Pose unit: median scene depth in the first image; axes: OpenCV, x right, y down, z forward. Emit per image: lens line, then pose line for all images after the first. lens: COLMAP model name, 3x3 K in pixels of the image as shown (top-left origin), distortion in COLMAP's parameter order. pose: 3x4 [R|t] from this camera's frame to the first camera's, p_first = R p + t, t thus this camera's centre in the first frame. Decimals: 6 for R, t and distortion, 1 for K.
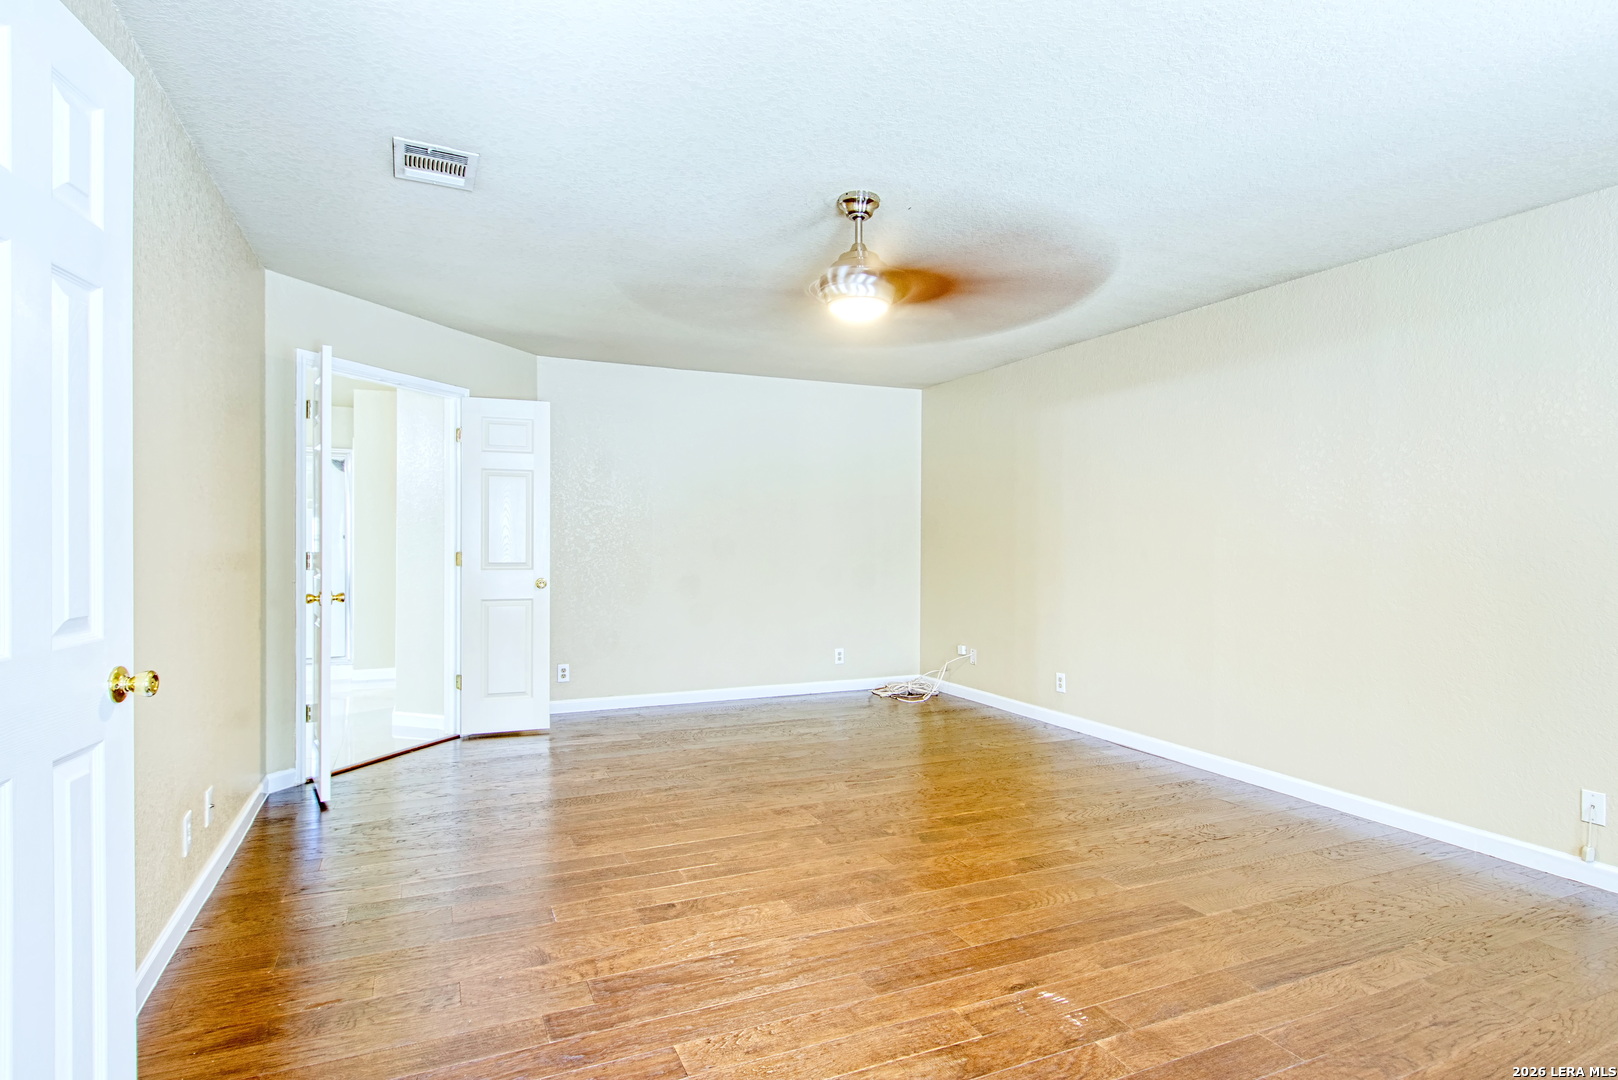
lens RADIAL K [[862.3, 0, 807.3], [0, 862.3, 545.7], [0, 0, 1]] dist [0.005196, -0.002331]
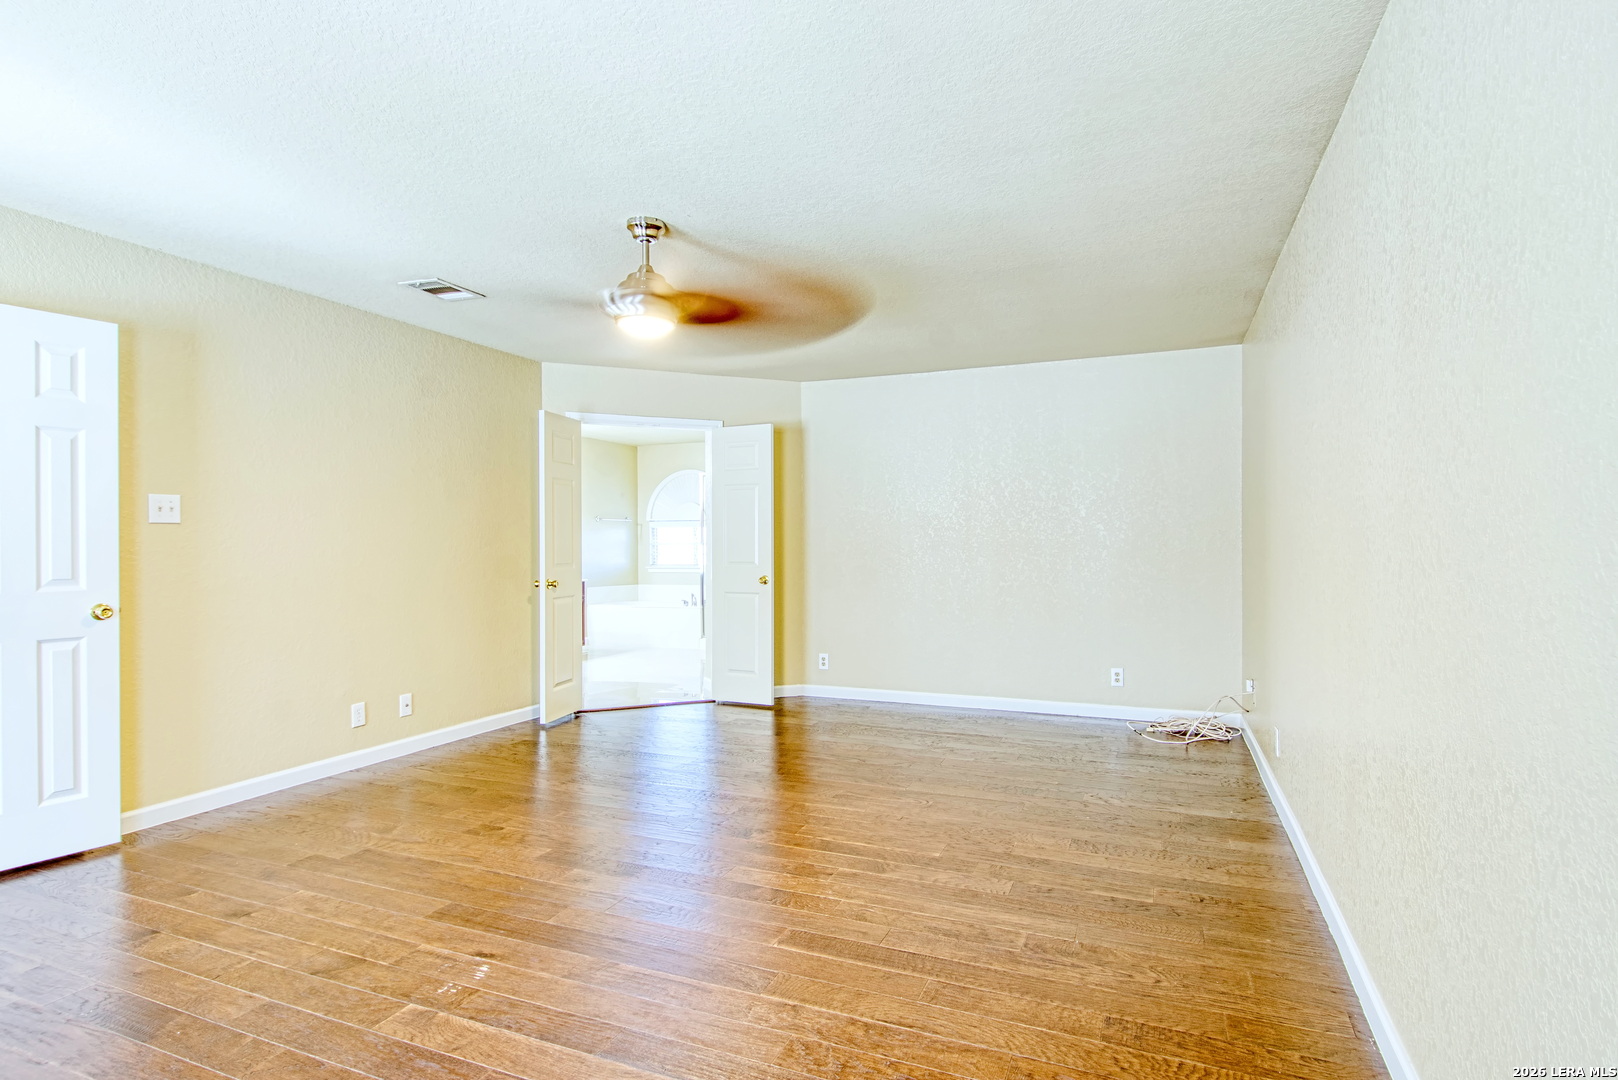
lens RADIAL K [[862.3, 0, 800.0], [0, 862.3, 538.2], [0, 0, 1]] dist [0.005196, -0.002331]
pose [[0.673105, -0.009061, -0.739491, 0.706324], [0.000124, 0.999926, -0.012138, 0.002082], [0.739547, 0.008078, 0.673057, 0.302002]]
